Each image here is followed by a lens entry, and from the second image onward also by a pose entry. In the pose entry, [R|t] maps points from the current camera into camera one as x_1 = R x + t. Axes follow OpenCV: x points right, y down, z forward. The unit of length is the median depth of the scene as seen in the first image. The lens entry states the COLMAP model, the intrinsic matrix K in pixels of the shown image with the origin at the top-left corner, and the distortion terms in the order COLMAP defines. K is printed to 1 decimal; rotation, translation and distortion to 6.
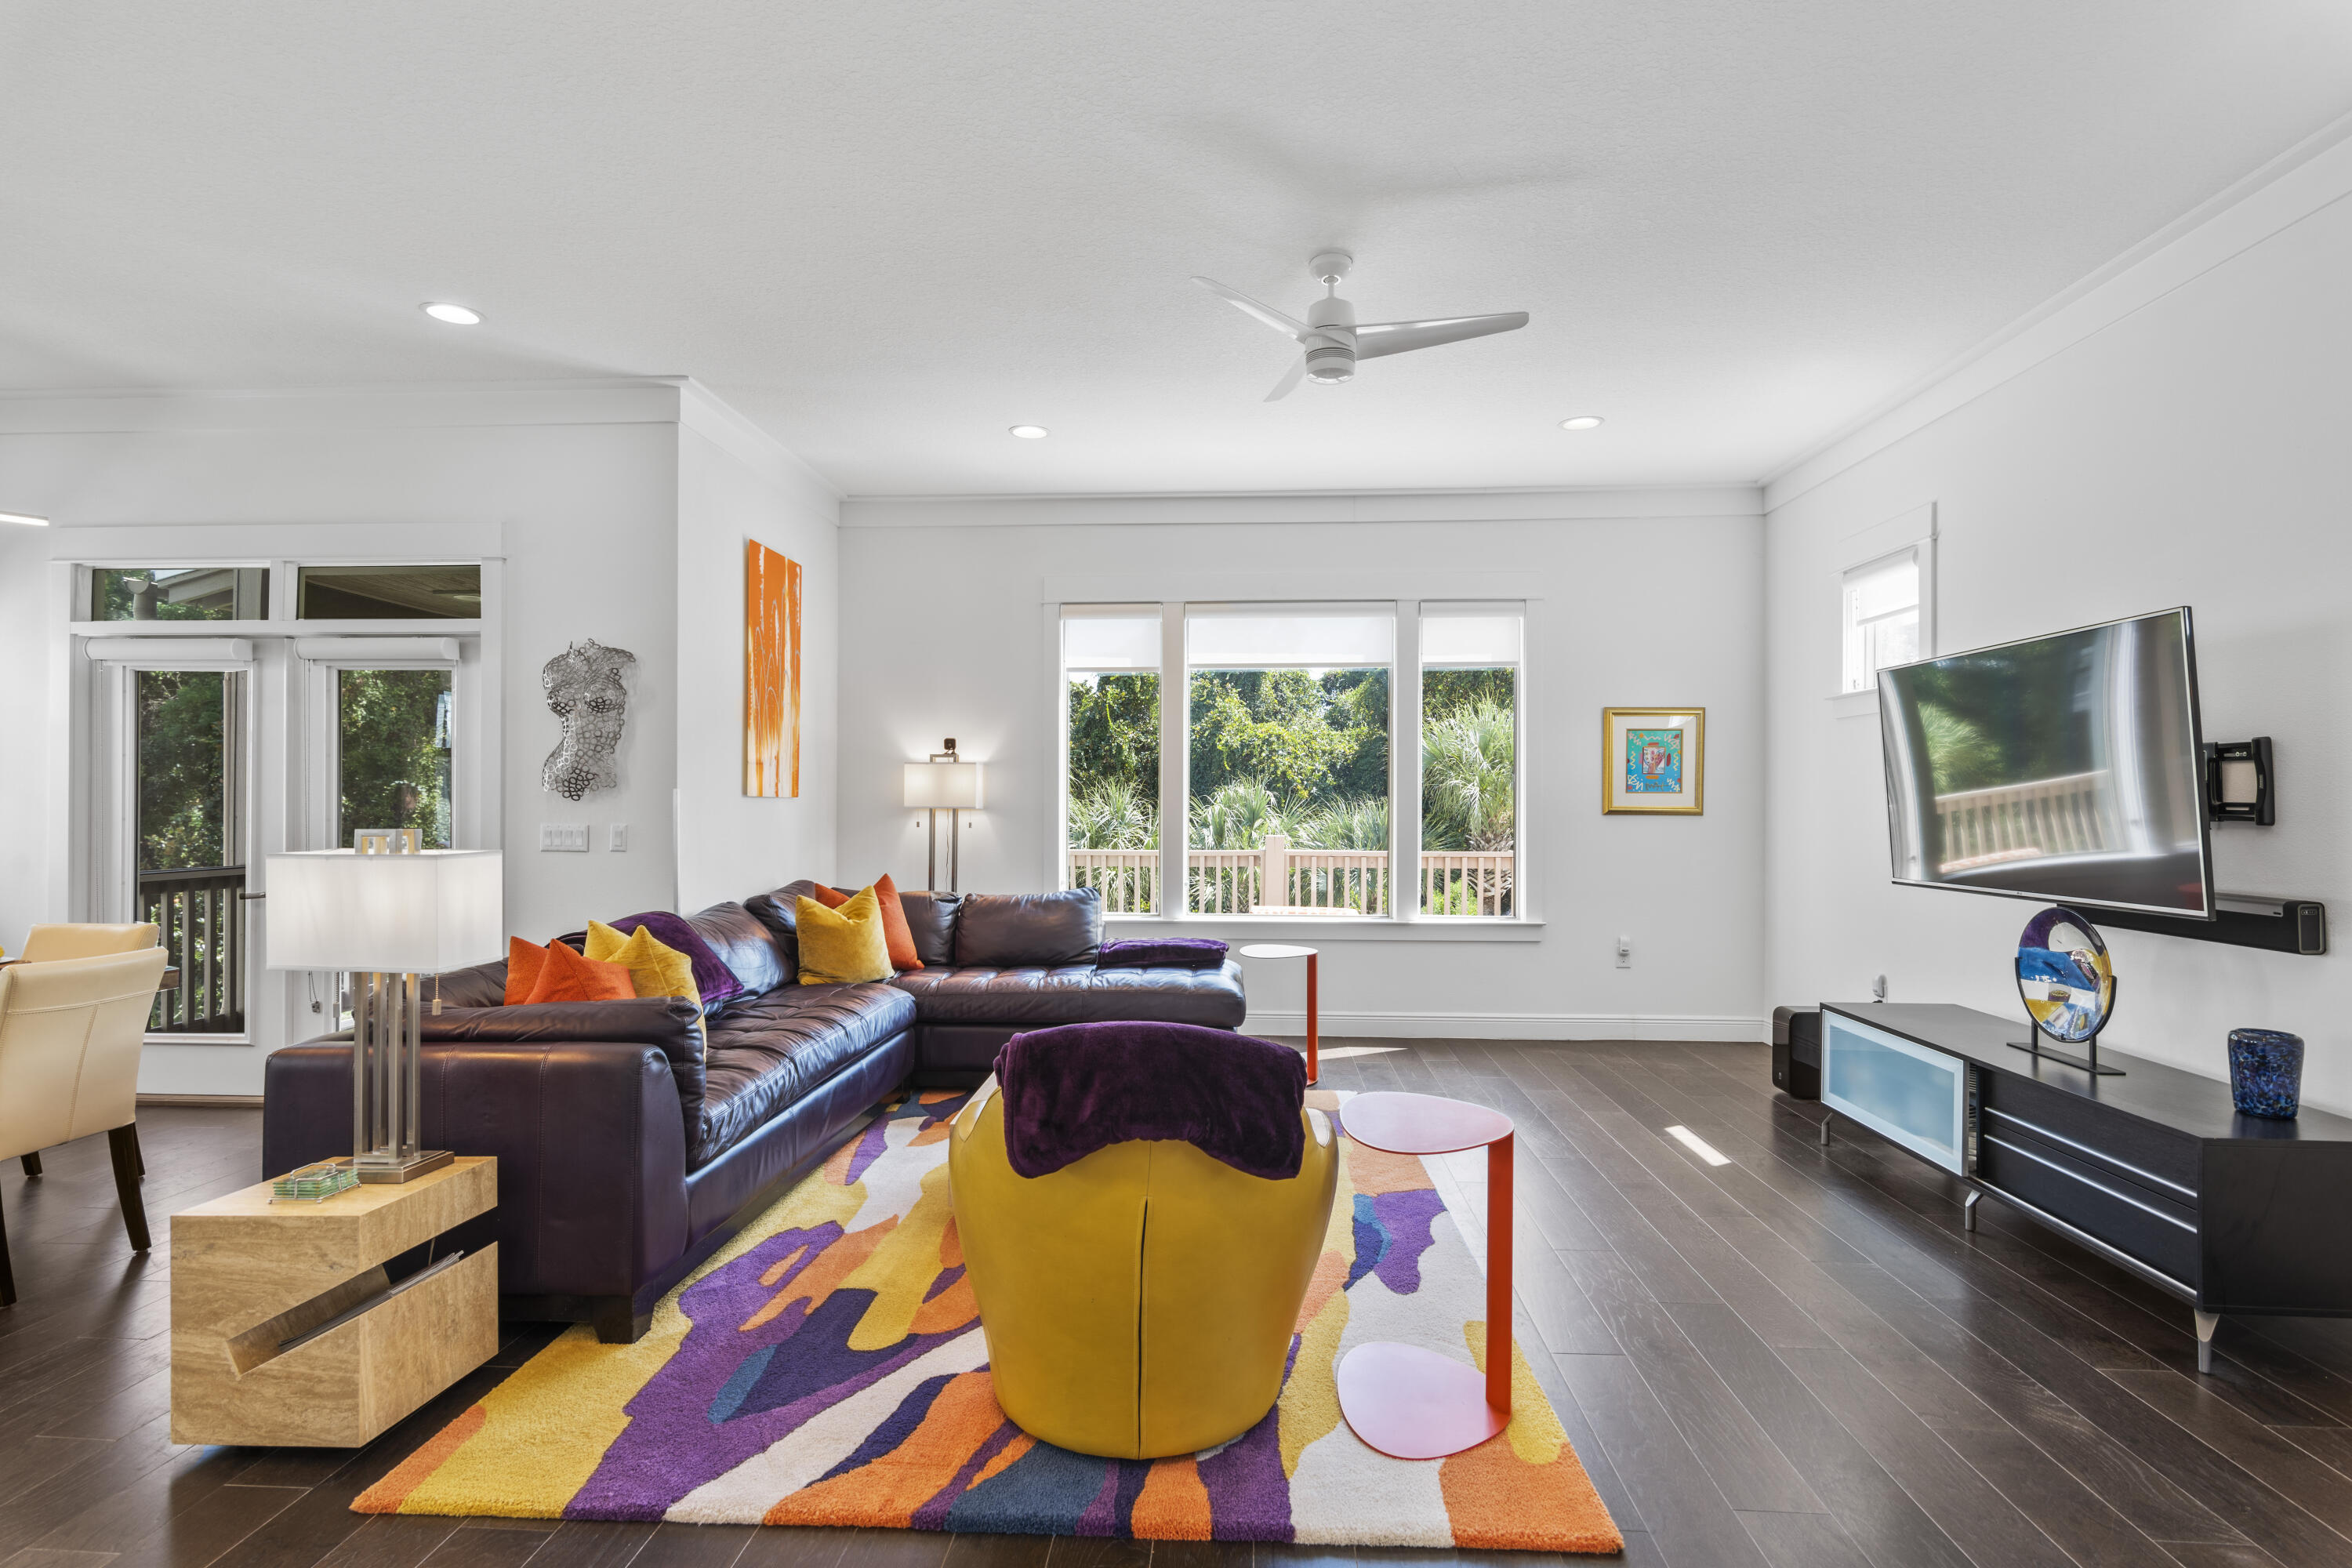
lens RADIAL K [[1143.0, 0, 1158.9], [0, 1143.0, 795.6], [0, 0, 1]] dist [0.002589, -0.001246]
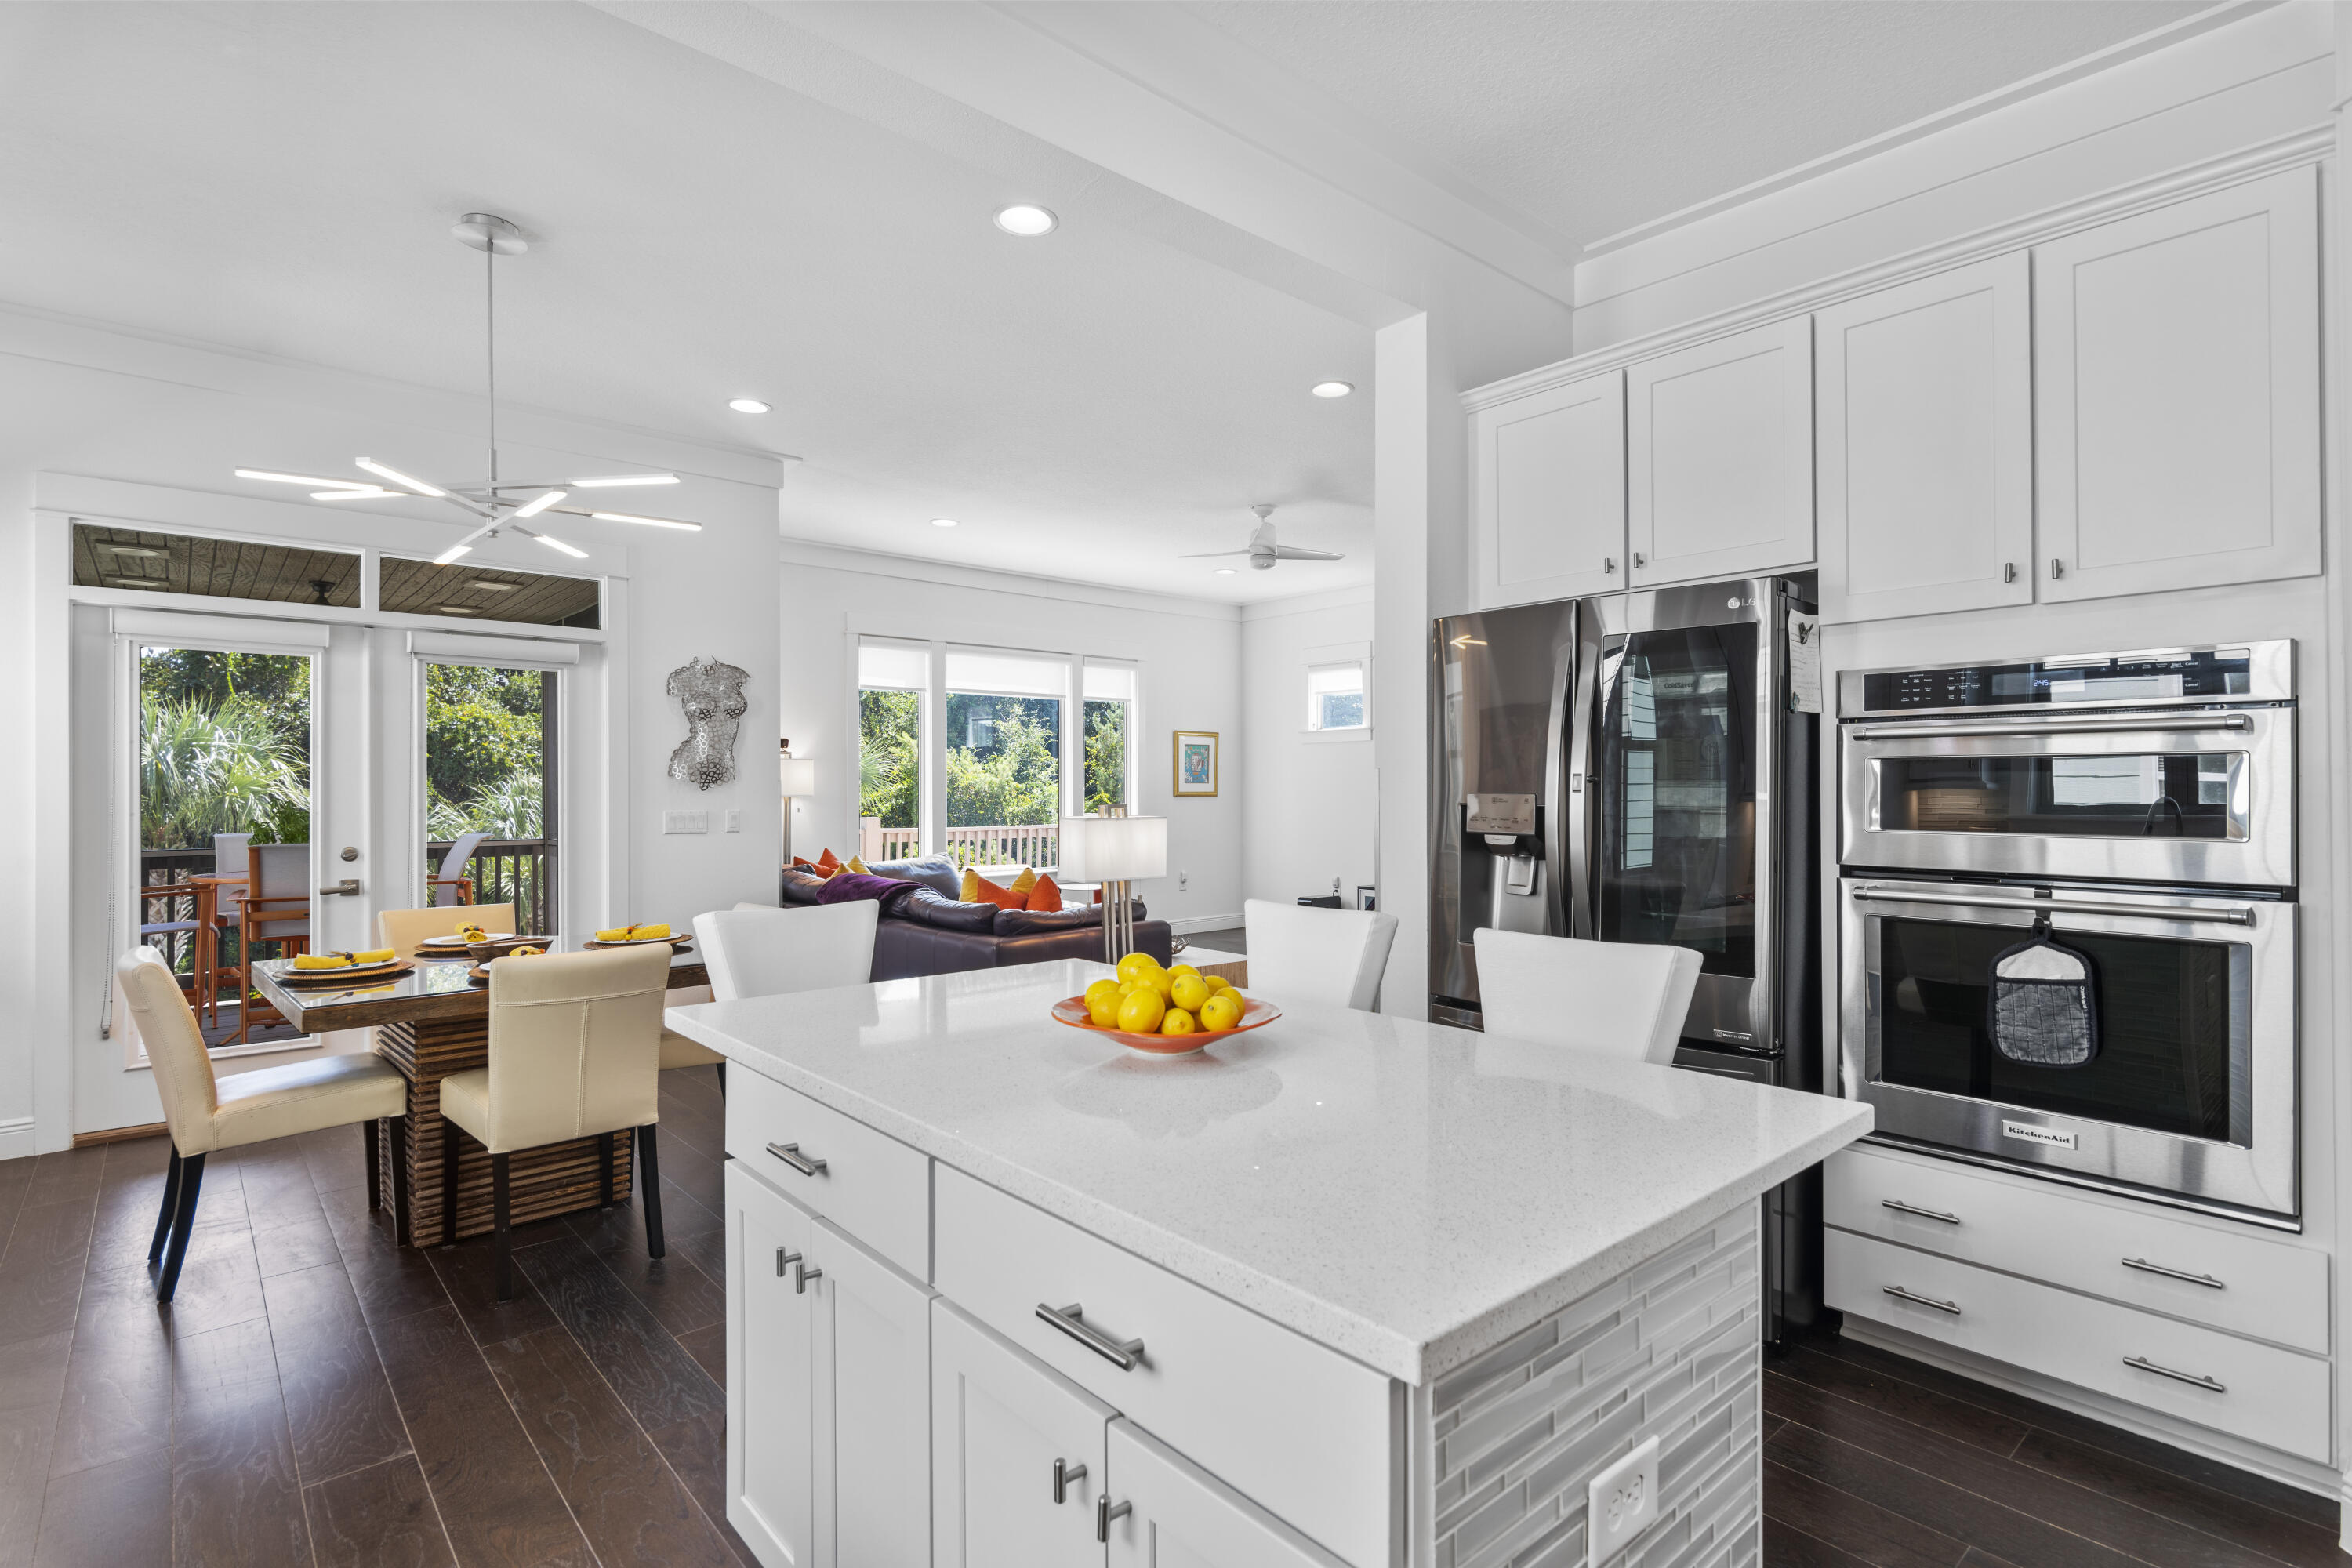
lens RADIAL K [[1143.0, 0, 1165.7], [0, 1143.0, 786.8], [0, 0, 1]] dist [0.002589, -0.001246]
pose [[0.709805, -0.003096, 0.704392, -0.772013], [0.001839, 0.999995, 0.002542, -0.000784], [-0.704396, -0.000509, 0.709807, -0.148547]]
